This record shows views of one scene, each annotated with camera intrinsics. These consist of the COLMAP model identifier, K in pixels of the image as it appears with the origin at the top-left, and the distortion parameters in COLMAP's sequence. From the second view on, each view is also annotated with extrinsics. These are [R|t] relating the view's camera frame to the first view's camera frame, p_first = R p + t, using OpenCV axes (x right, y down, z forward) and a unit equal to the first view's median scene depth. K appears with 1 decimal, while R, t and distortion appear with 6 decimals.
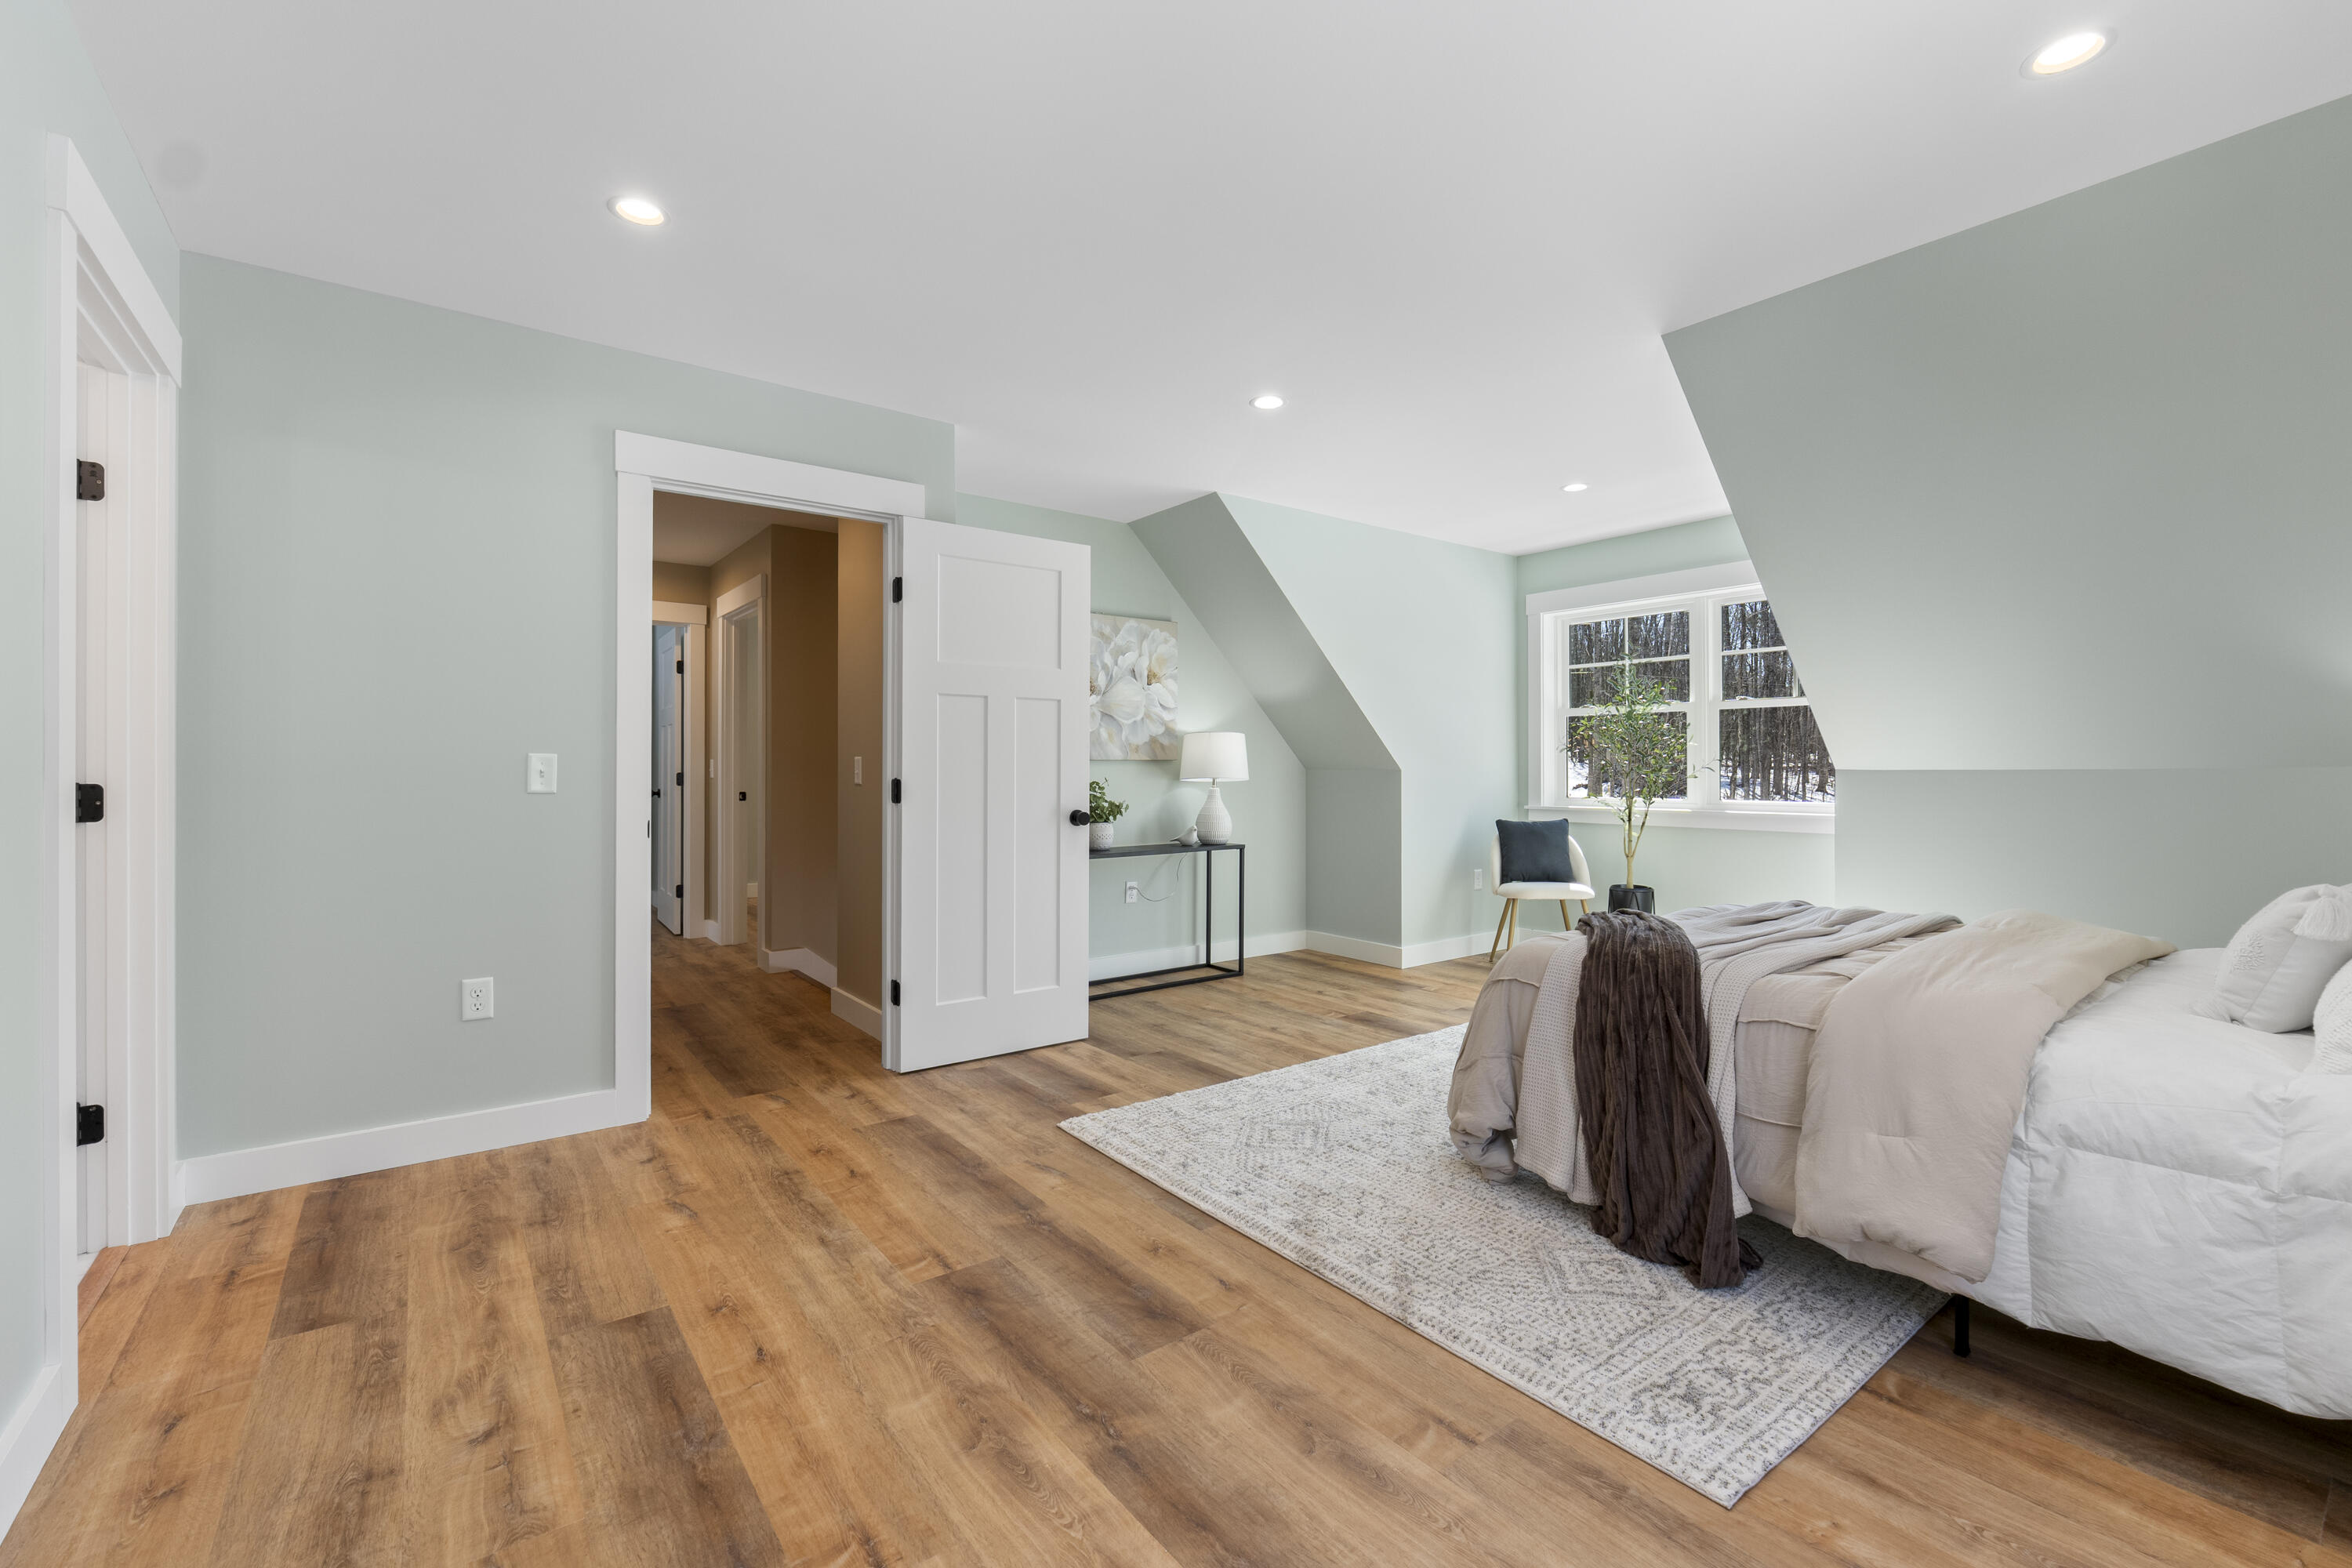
lens RADIAL K [[1016.9, 0, 1157.7], [0, 1016.9, 770.6], [0, 0, 1]] dist [0.003590, 0.000499]
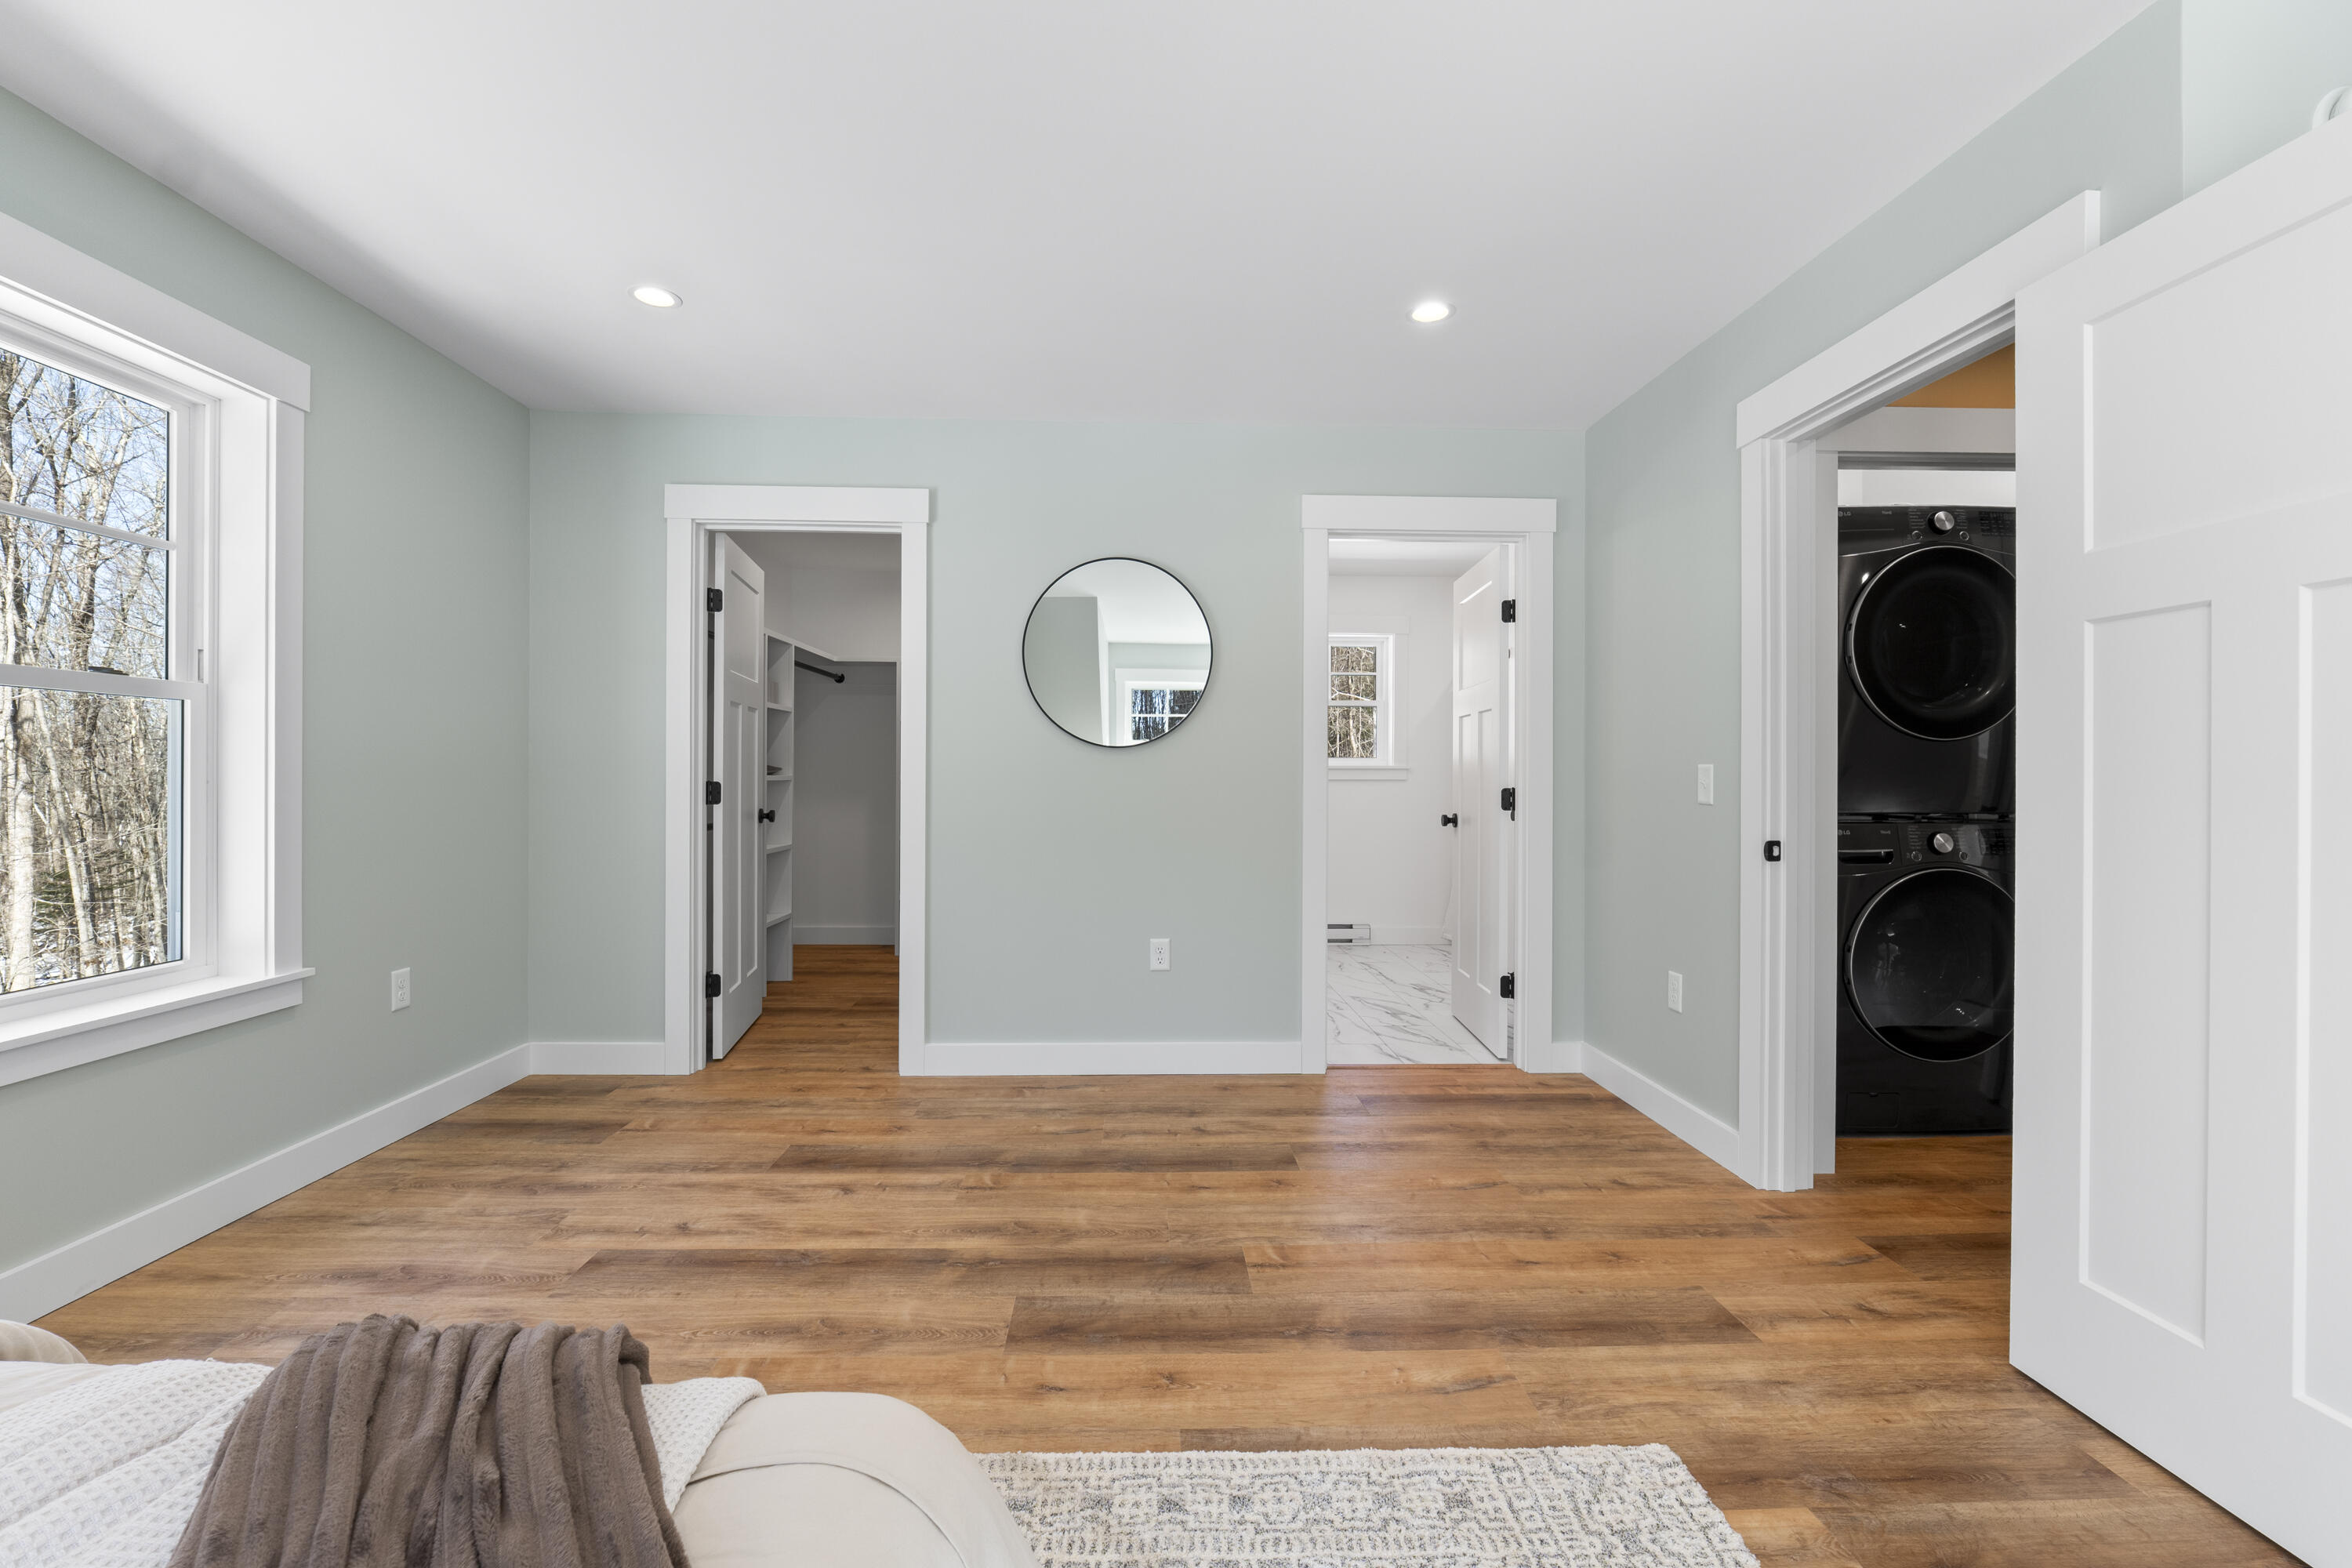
lens RADIAL K [[1016.9, 0, 1175.6], [0, 1016.9, 793.8], [0, 0, 1]] dist [0.003590, 0.000499]
pose [[-0.585547, 0.006992, -0.810608, 0.545789], [-0.003734, 0.999929, 0.011322, 0.001915], [0.810630, 0.009657, -0.585480, 1.249715]]
